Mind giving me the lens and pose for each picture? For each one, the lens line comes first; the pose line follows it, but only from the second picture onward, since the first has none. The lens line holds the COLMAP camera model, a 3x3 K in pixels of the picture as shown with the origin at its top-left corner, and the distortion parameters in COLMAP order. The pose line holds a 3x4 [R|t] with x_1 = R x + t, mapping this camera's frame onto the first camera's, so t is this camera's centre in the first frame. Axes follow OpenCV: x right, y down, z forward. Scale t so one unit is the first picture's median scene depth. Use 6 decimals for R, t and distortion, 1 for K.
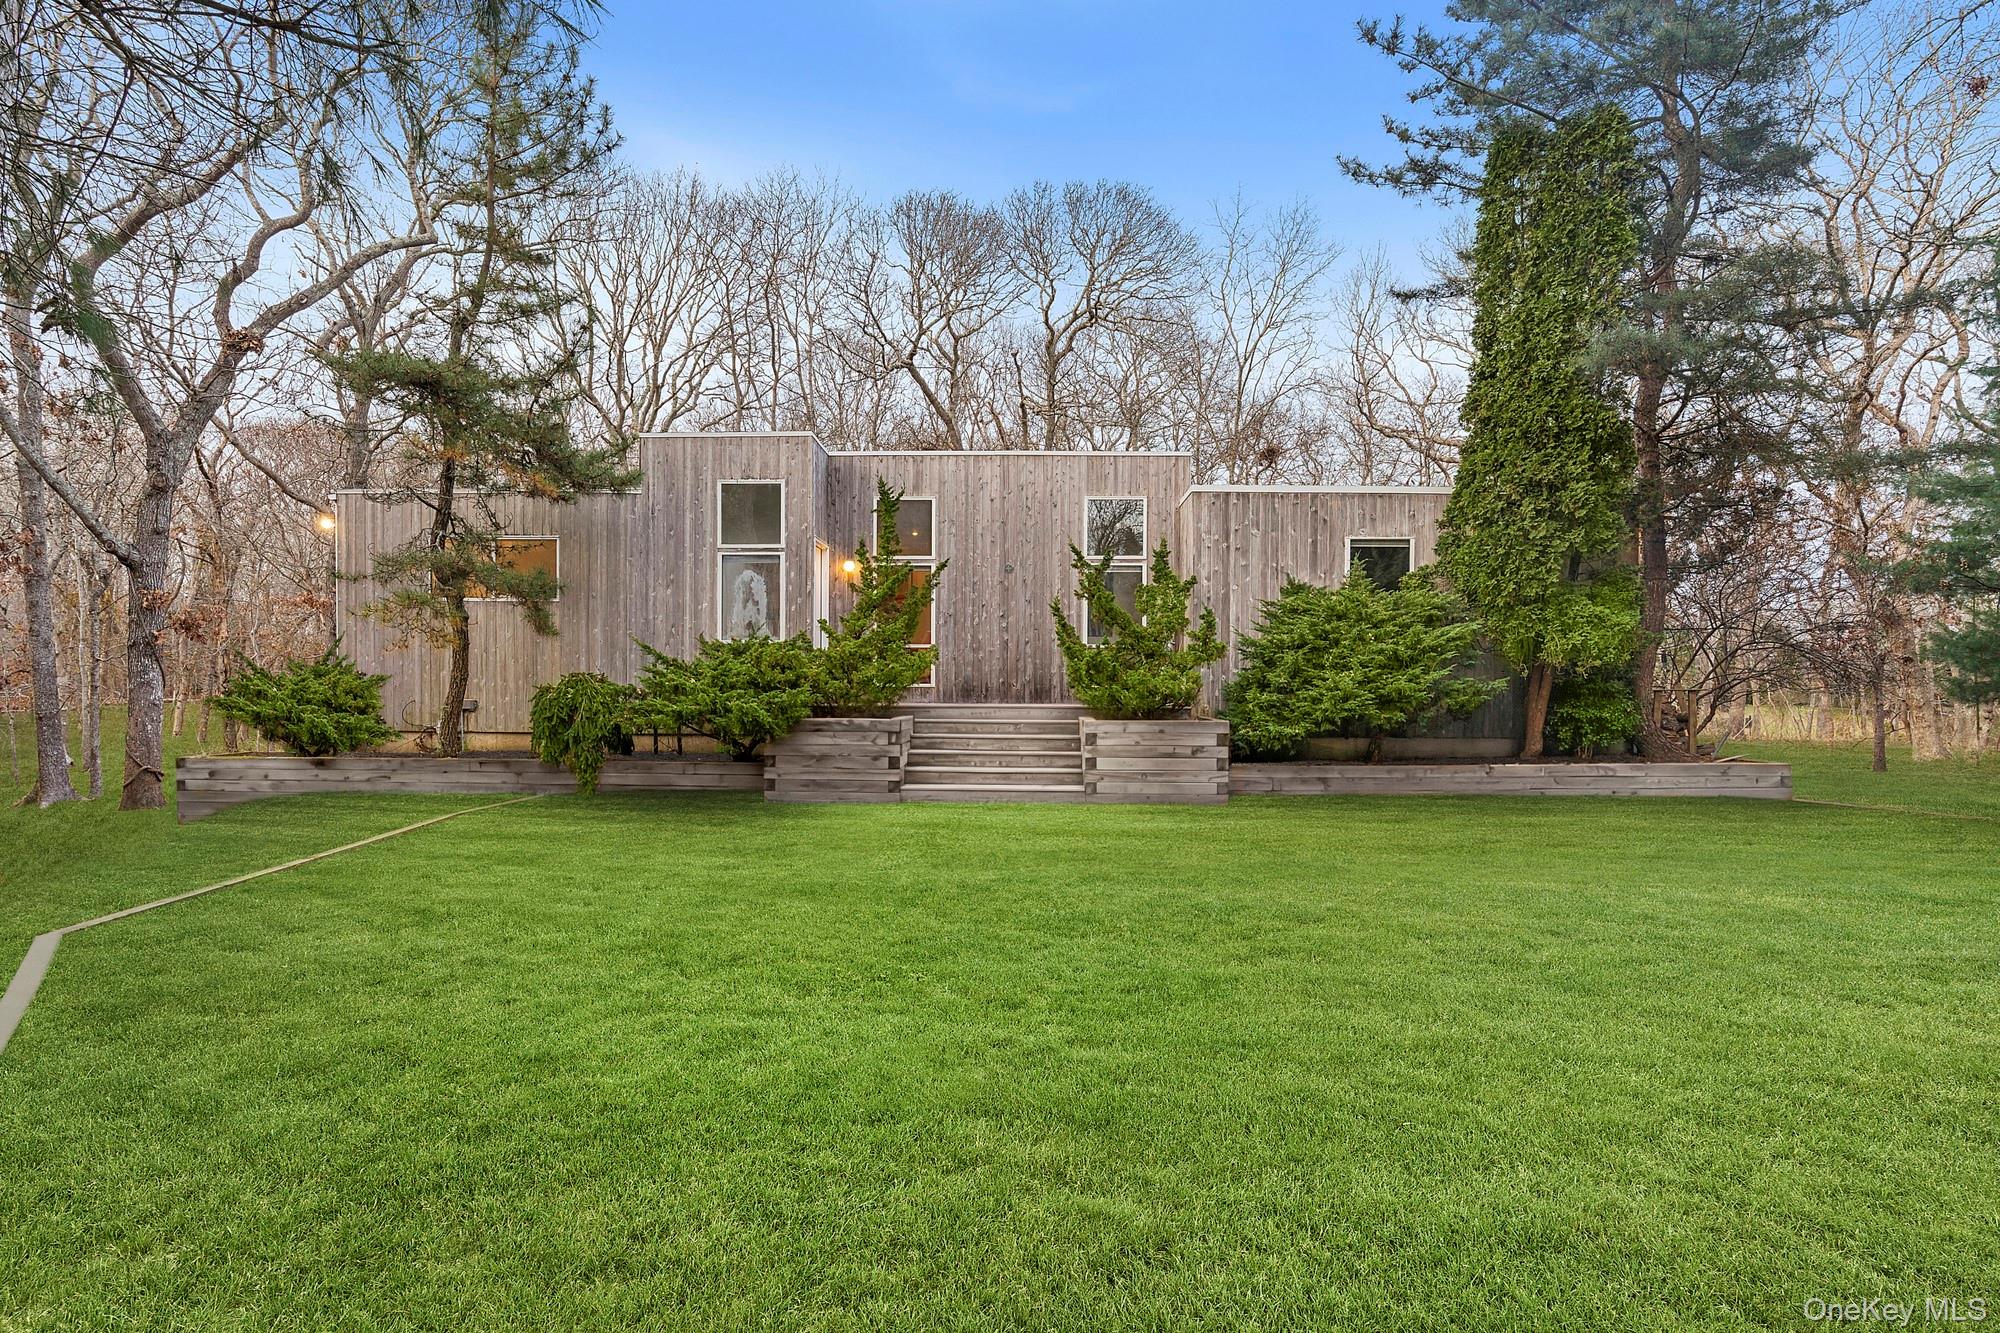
lens RADIAL K [[1018.1, 0, 994.7], [0, 1018.1, 676.9], [0, 0, 1]] dist [0.004321, 0.000284]
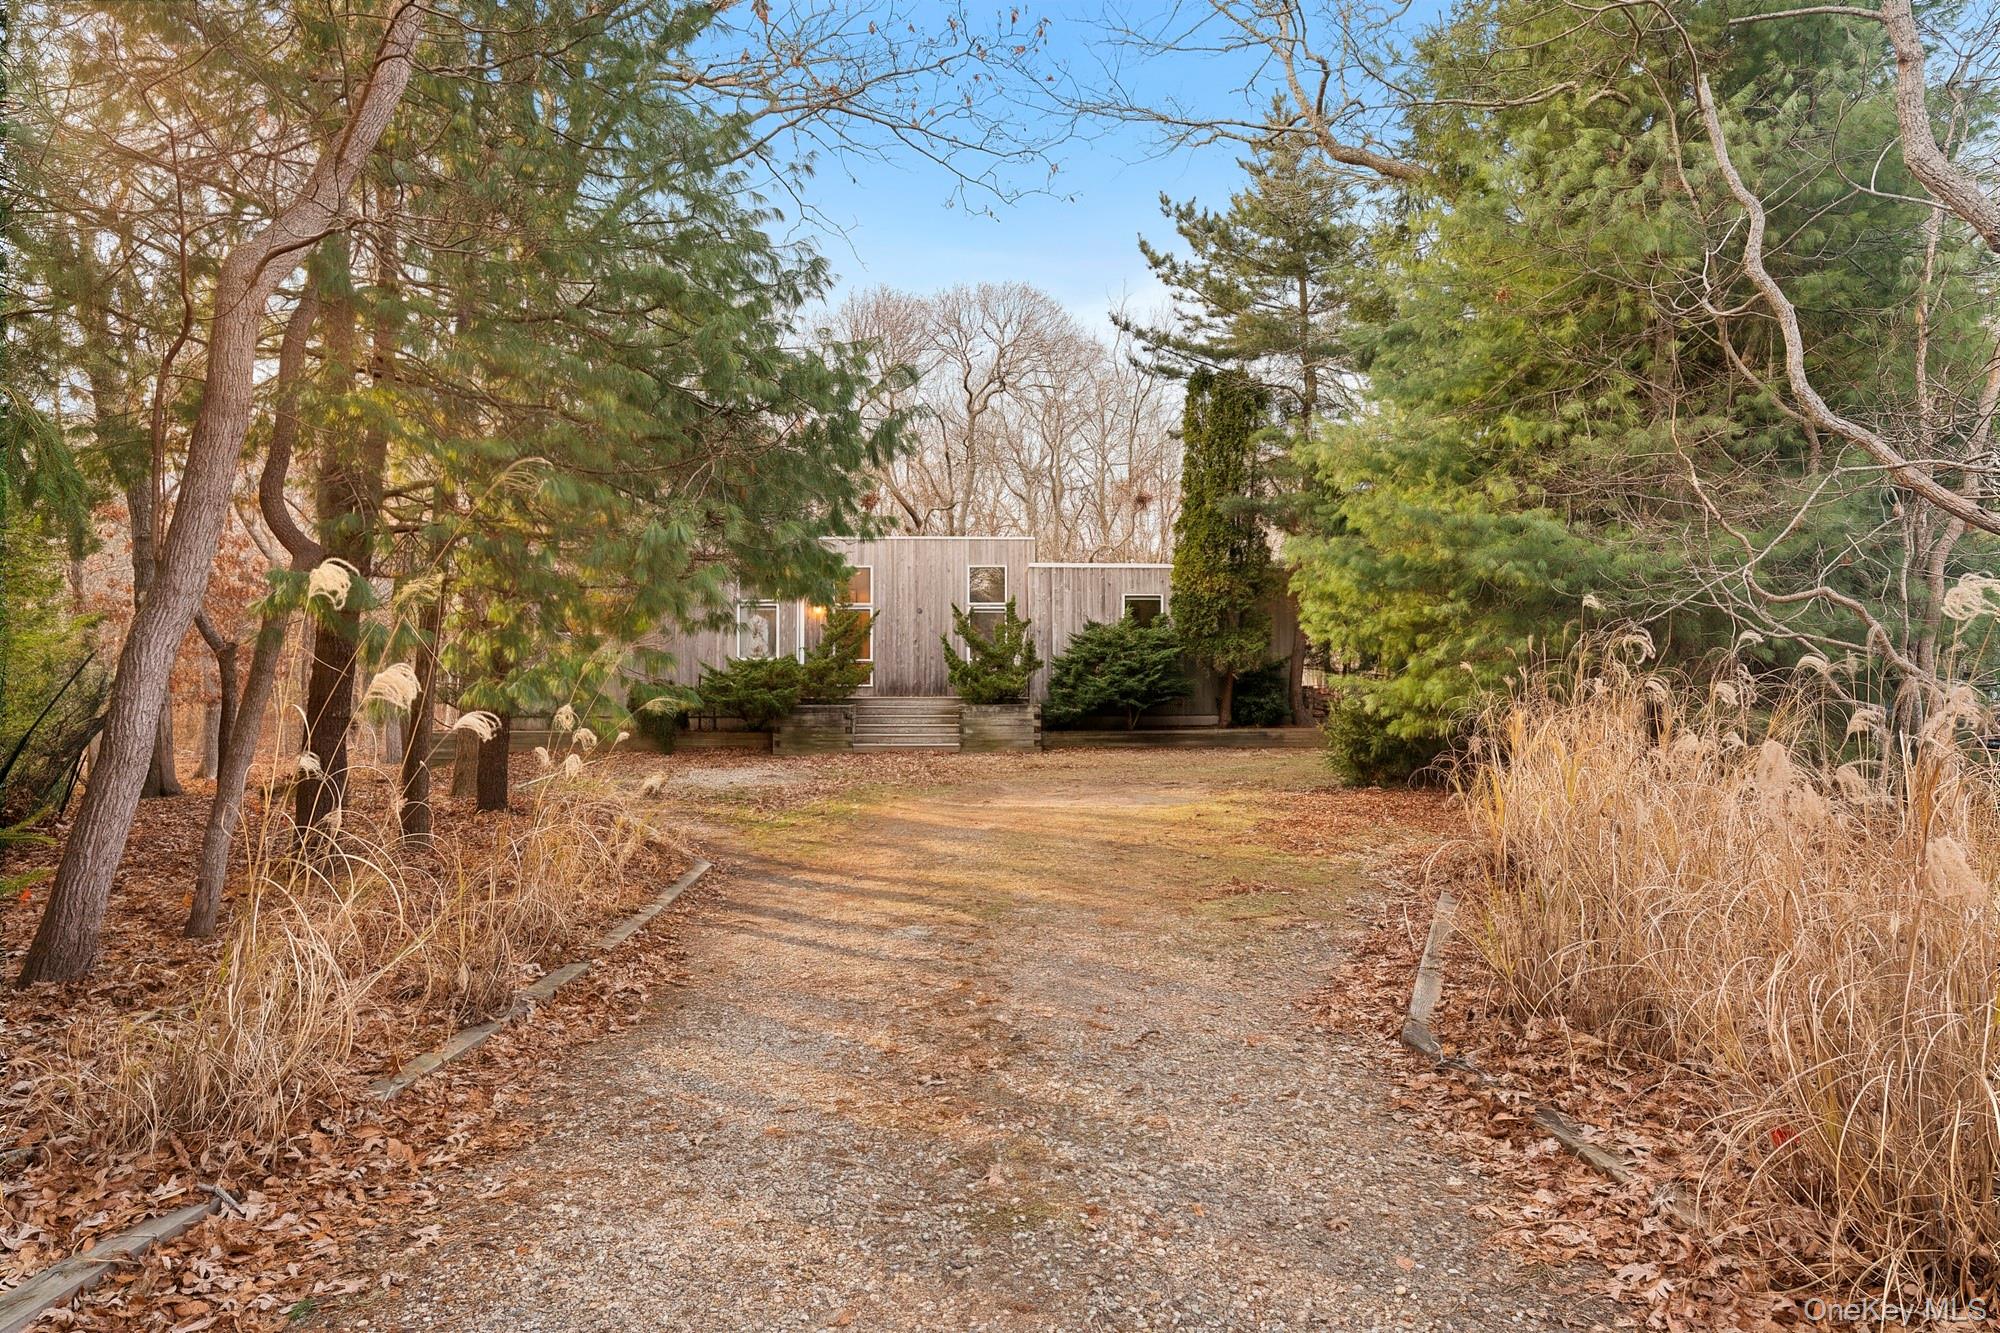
lens RADIAL K [[1271.7, 0, 1009.6], [0, 1271.7, 665.3], [0, 0, 1]] dist [-0.001420, -0.000039]
pose [[0.999005, -0.004586, 0.044368, 0.070972], [0.005026, 0.999939, -0.009820, -0.003089], [-0.044321, 0.010034, 0.998967, -1.051532]]
